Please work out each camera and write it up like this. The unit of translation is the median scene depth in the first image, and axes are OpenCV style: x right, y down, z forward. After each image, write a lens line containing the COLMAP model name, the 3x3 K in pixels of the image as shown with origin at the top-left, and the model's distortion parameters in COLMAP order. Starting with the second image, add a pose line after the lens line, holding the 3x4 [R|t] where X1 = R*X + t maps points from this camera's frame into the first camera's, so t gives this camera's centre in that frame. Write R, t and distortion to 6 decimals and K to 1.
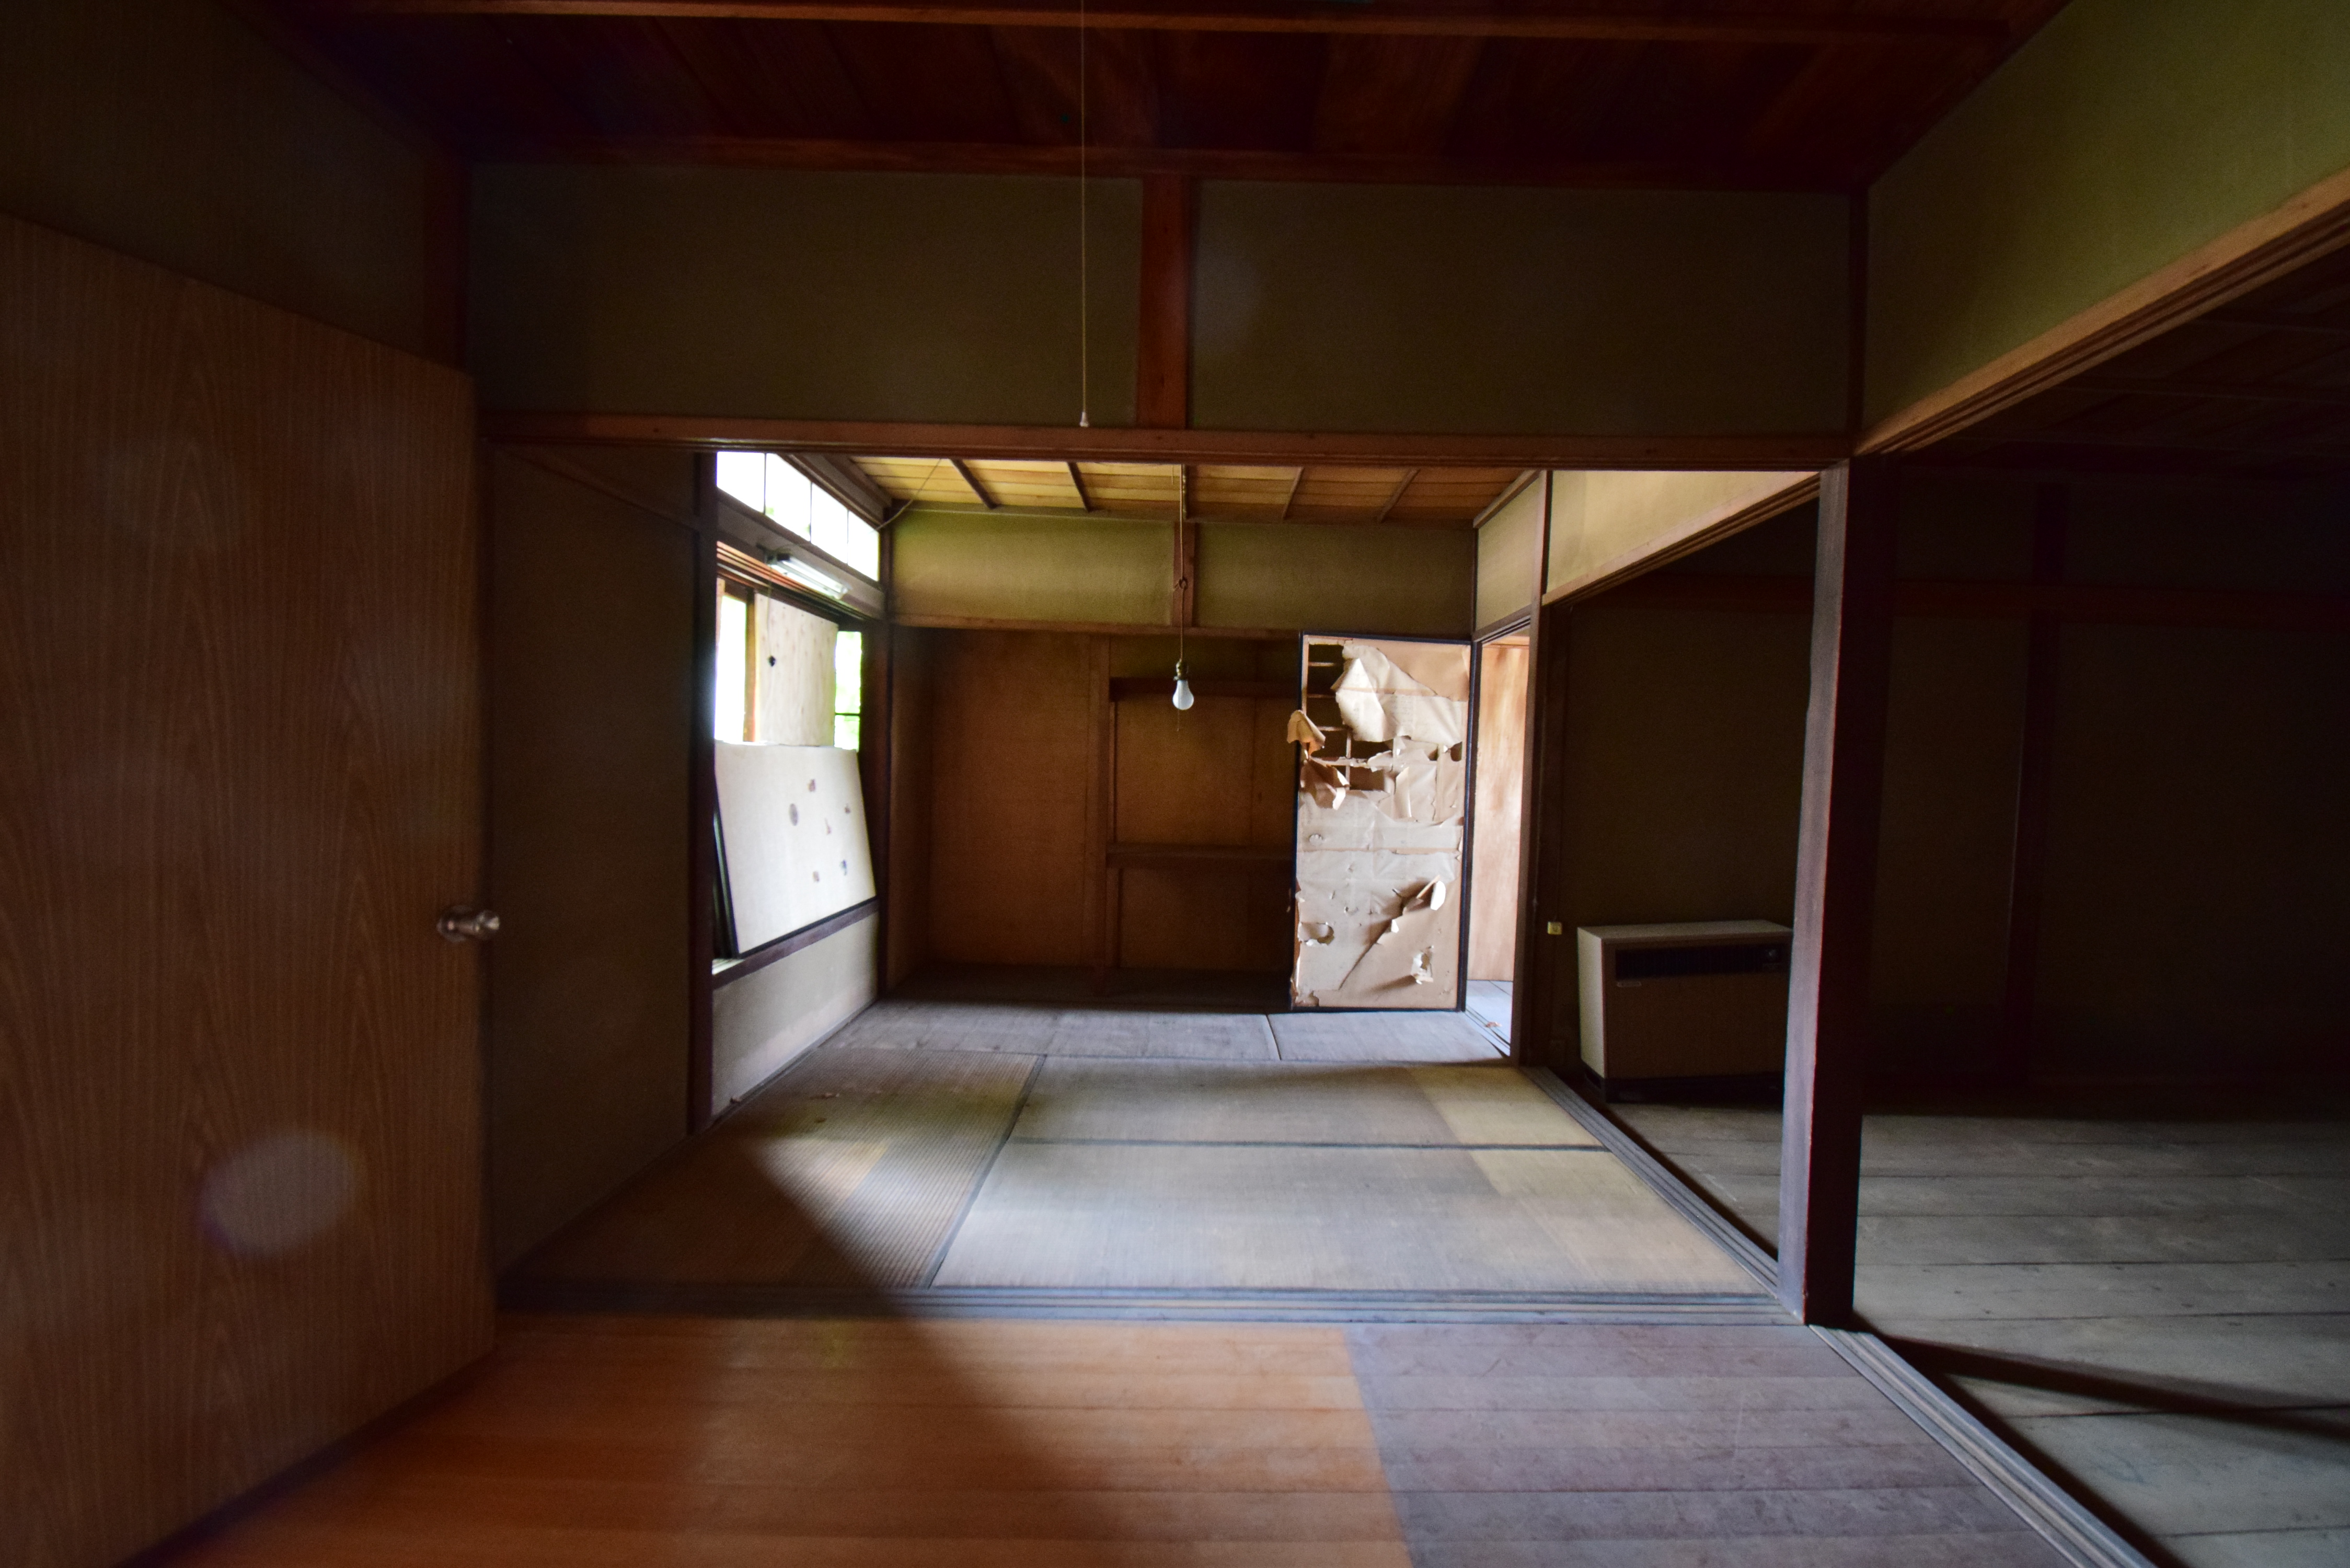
lens RADIAL K [[1043.1, 0, 1192.2], [0, 1043.1, 792.7], [0, 0, 1]] dist [0.015659, -0.021839]
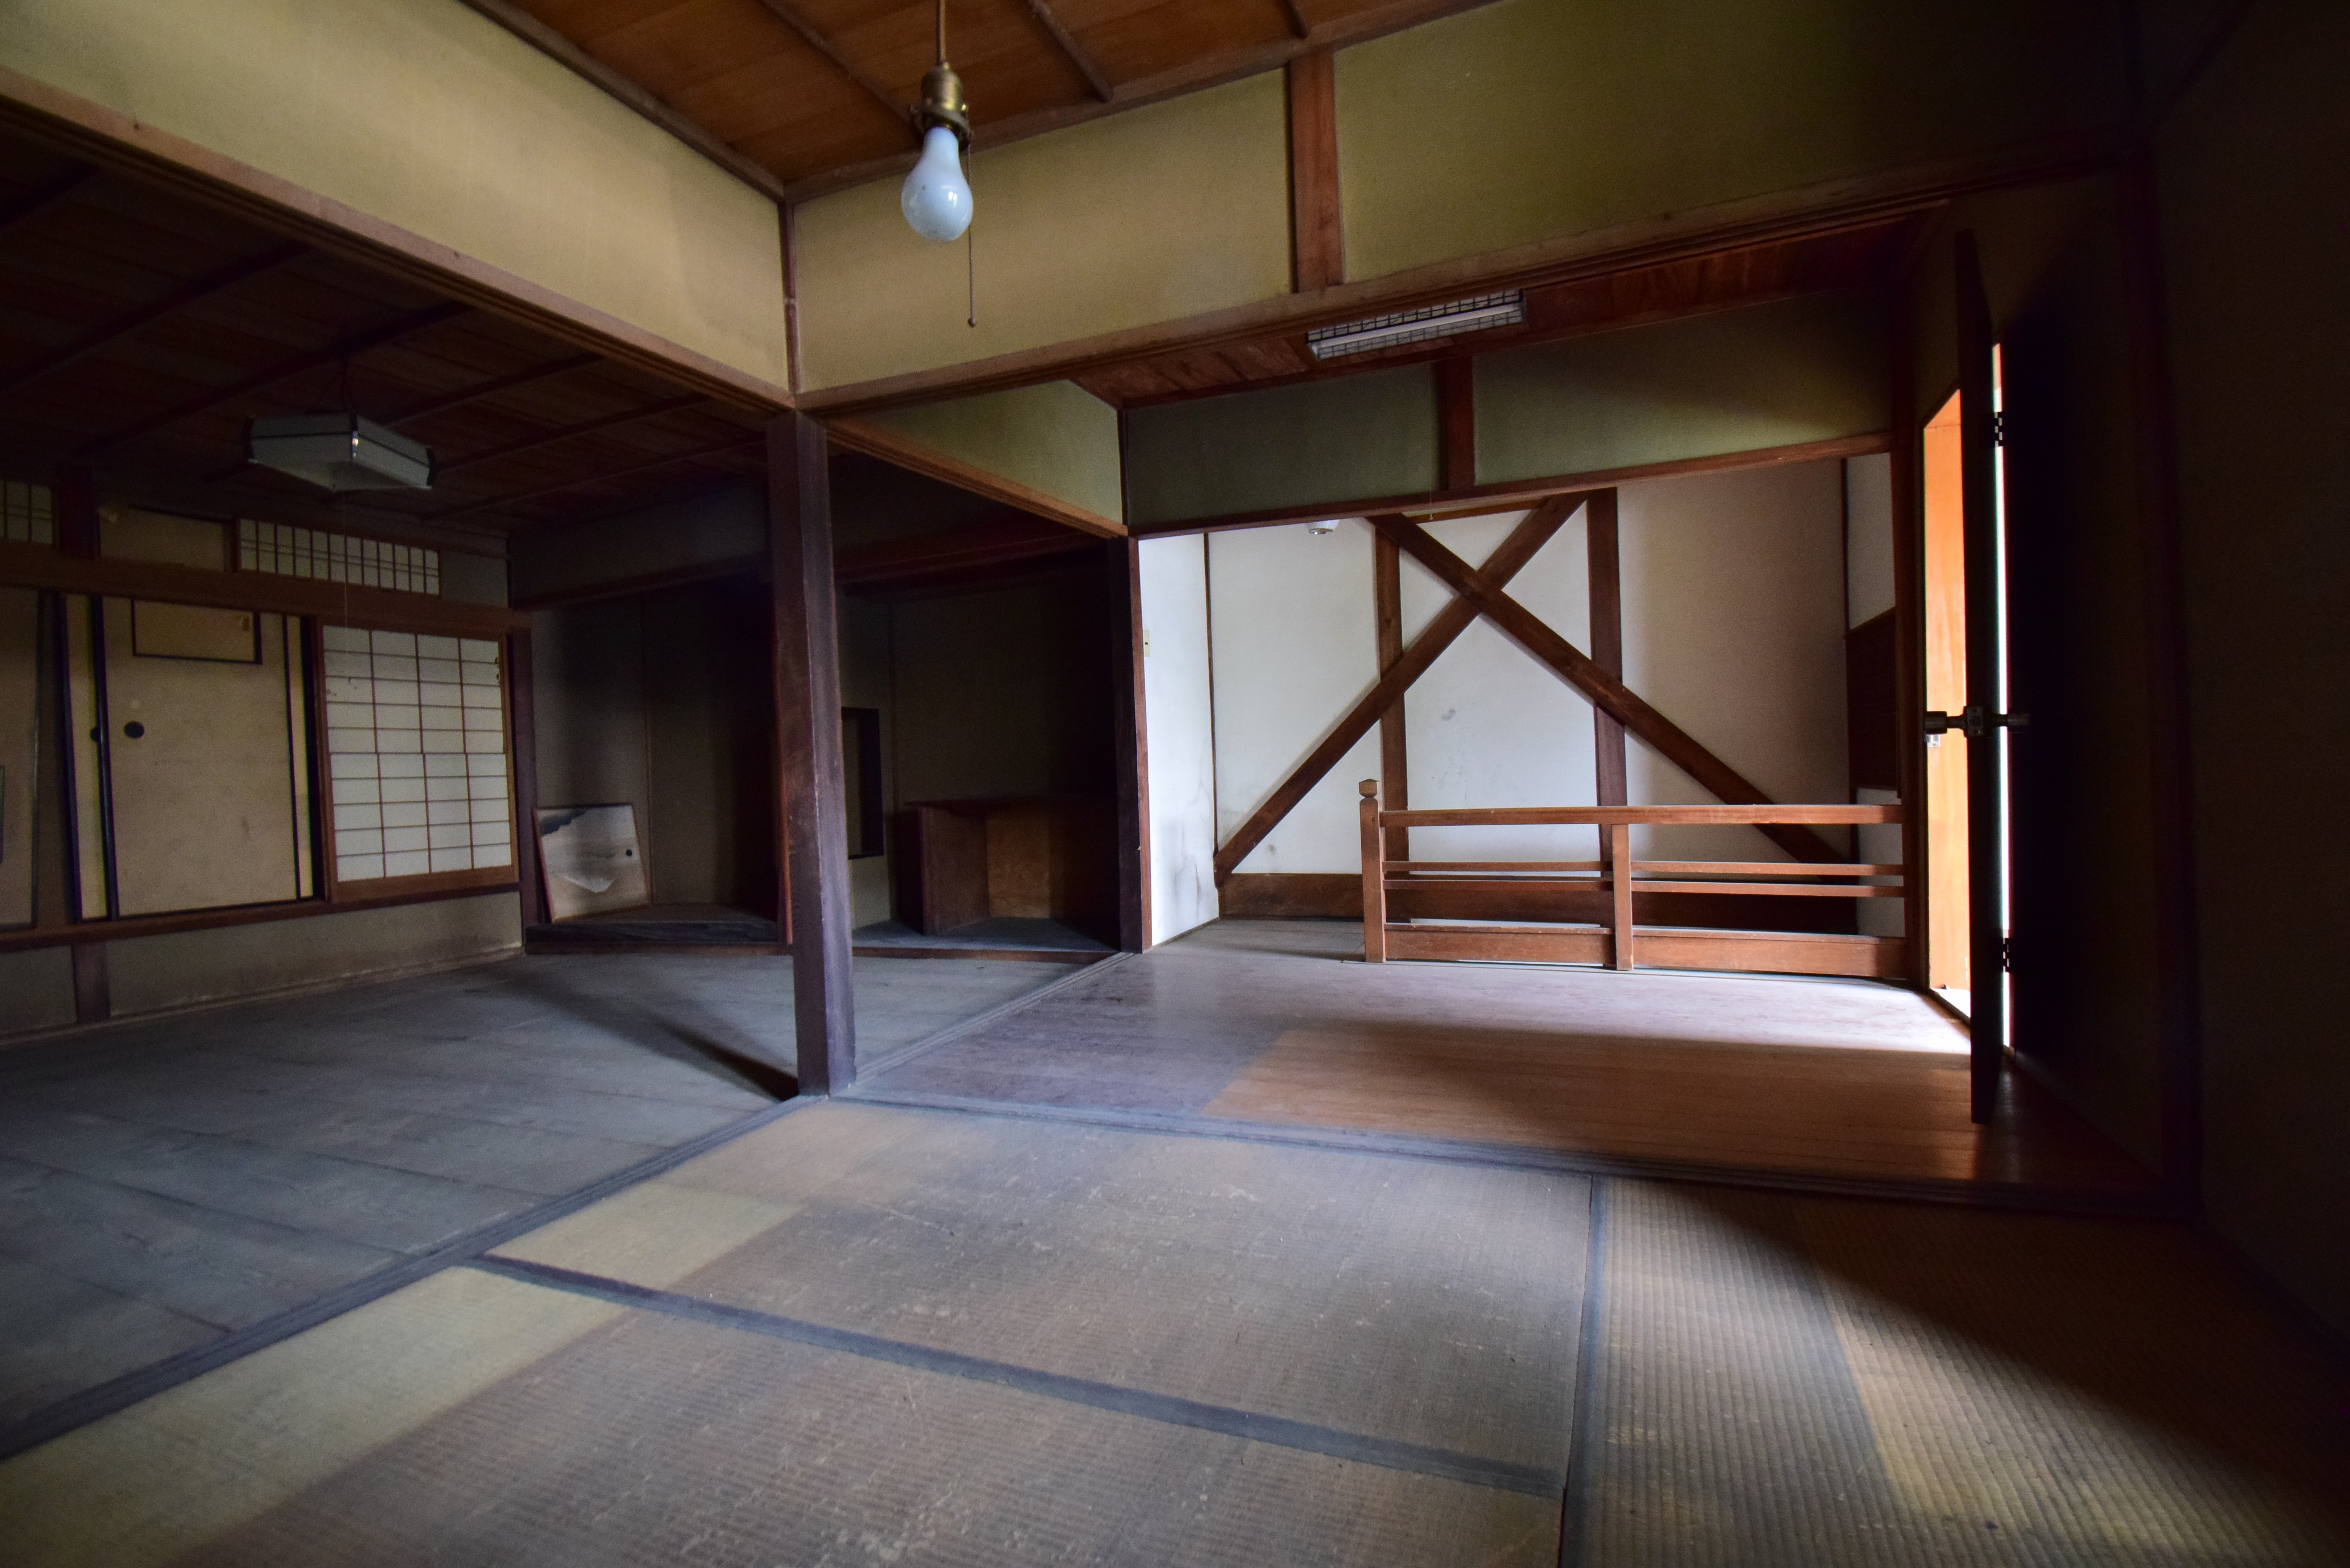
lens RADIAL K [[1043.1, 0, 1192.2], [0, 1043.1, 792.7], [0, 0, 1]] dist [0.015659, -0.021839]
pose [[-0.925938, 0.012698, 0.377463, -0.130138], [0.033322, 0.998284, 0.048159, 0.044136], [-0.376203, 0.057170, -0.924772, 0.903177]]
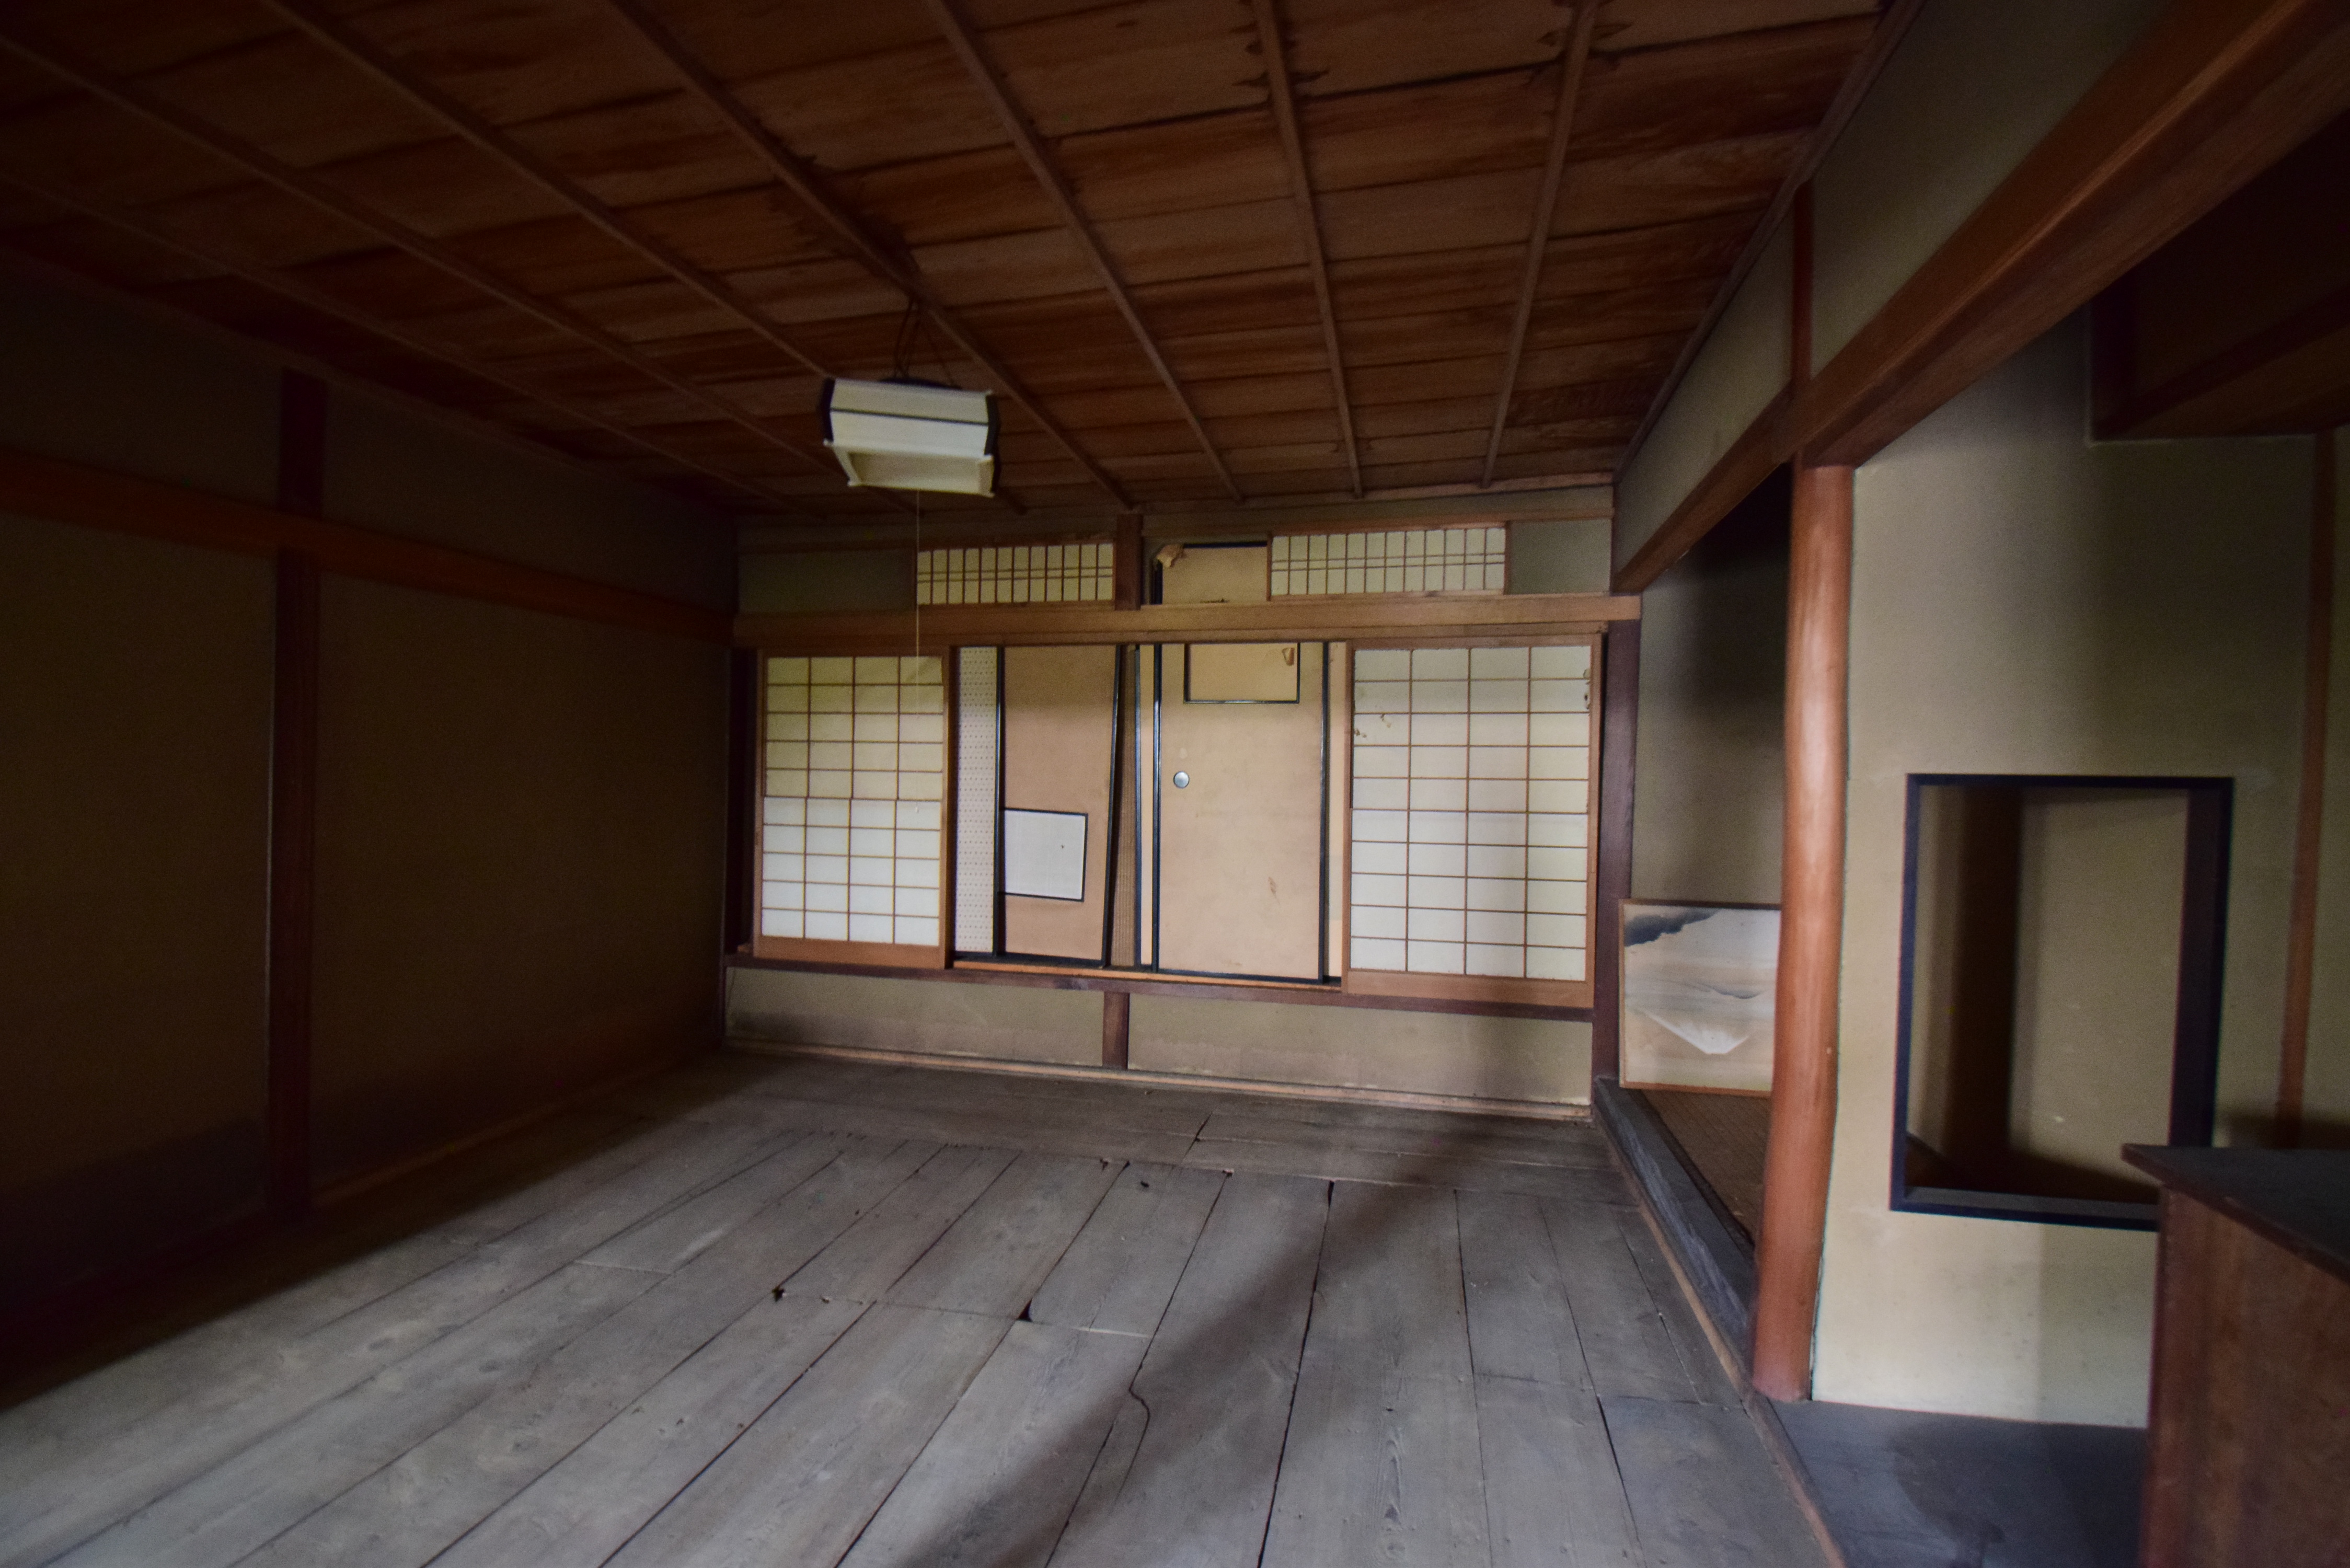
lens RADIAL K [[1043.1, 0, 1192.2], [0, 1043.1, 792.7], [0, 0, 1]] dist [0.015659, -0.021839]
pose [[0.223728, -0.039860, 0.973836, 0.208400], [0.017306, 0.999168, 0.036920, -0.019311], [-0.974498, 0.008593, 0.224232, 0.205626]]
